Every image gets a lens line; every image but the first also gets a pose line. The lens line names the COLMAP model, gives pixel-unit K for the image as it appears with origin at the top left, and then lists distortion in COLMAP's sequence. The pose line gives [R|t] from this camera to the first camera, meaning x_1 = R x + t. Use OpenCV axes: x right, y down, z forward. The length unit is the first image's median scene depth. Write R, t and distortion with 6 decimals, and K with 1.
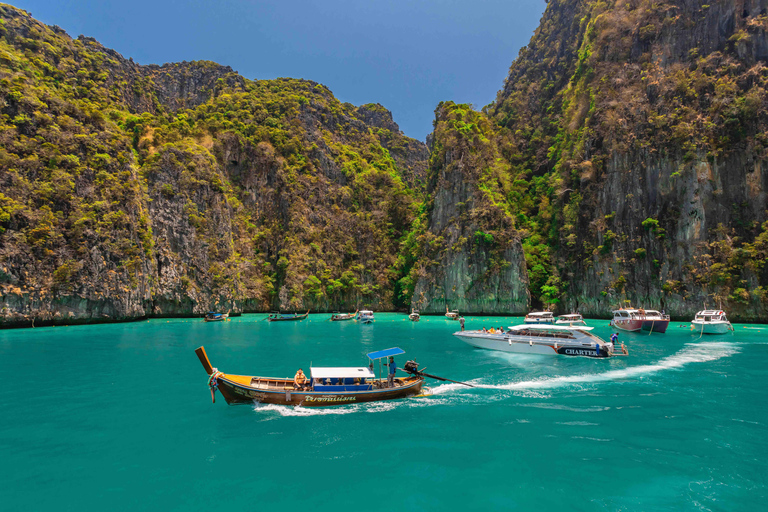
lens RADIAL K [[324.3, 0, 384.0], [0, 324.3, 263.0], [0, 0, 1]] dist [0.003048, 0.000342]
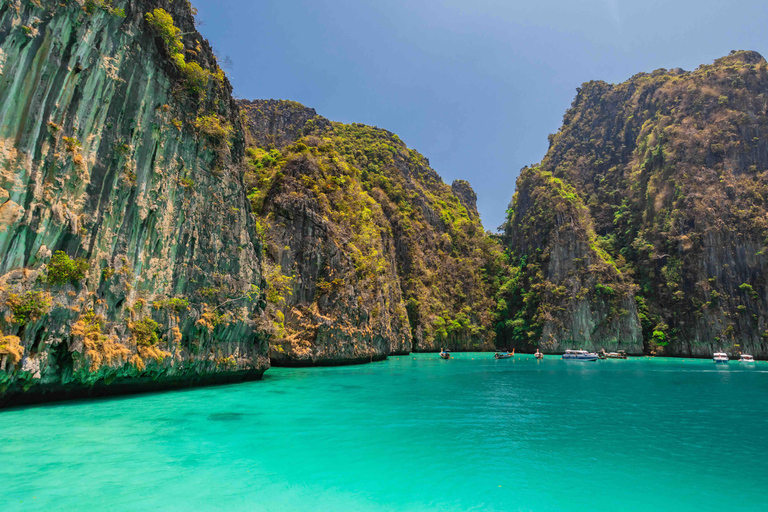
lens RADIAL K [[349.6, 0, 384.0], [0, 349.6, 256.0], [0, 0, 1]] dist [0.002391, 0.001248]
pose [[0.983452, 0.055573, 0.172435, -0.709854], [-0.035120, 0.992216, -0.119476, -0.016836], [-0.177733, 0.111443, 0.977748, -0.143024]]
